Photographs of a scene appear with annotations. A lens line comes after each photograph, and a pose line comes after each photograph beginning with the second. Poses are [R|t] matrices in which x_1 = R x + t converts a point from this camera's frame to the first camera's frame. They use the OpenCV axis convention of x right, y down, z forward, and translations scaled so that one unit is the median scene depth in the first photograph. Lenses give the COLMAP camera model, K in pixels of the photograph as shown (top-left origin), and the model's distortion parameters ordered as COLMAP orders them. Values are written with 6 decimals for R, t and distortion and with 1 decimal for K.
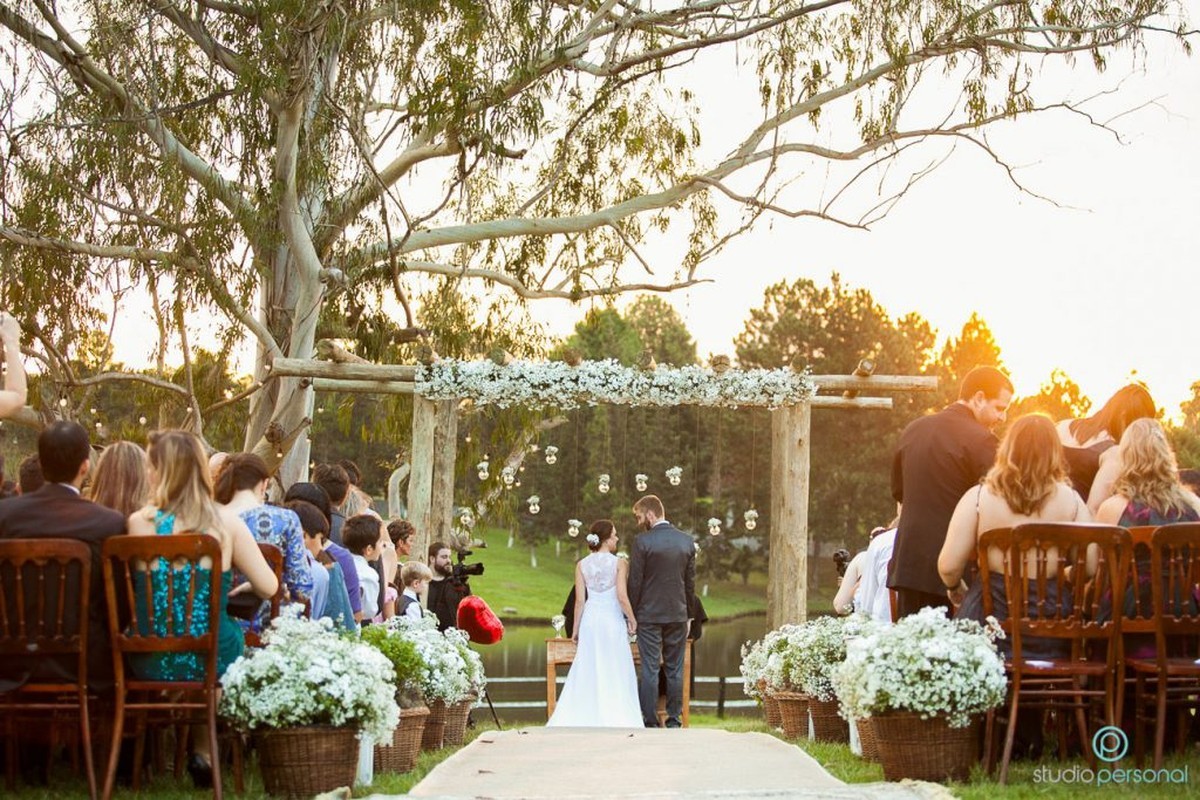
lens RADIAL K [[2398.9, 0, 600.0], [0, 2398.9, 400.0], [0, 0, 1]] dist [-0.325425, 0.120724]
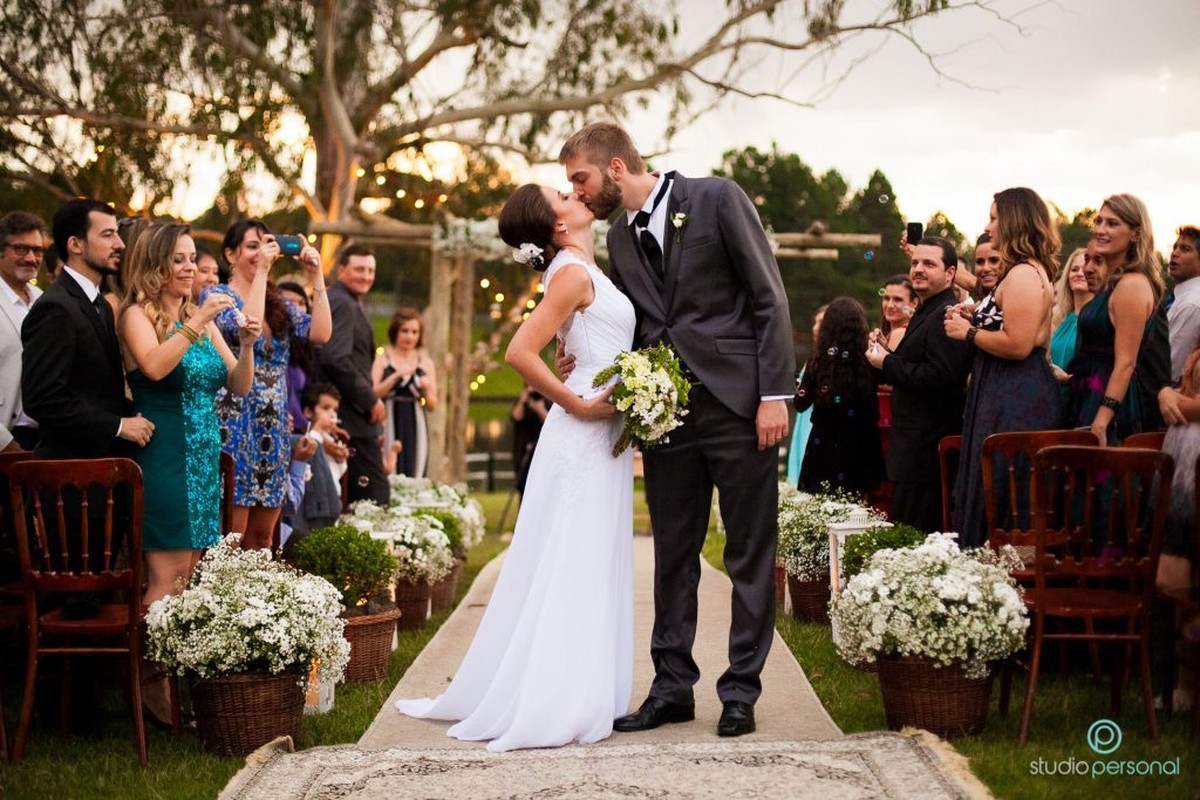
lens RADIAL K [[1676.6, 0, 600.0], [0, 1676.6, 400.0], [0, 0, 1]] dist [-0.109274, -0.012837]
pose [[0.999998, -0.001404, -0.001666, 0.008328], [0.001566, 0.994816, 0.101678, -0.019221], [0.001515, -0.101681, 0.994816, 0.268119]]
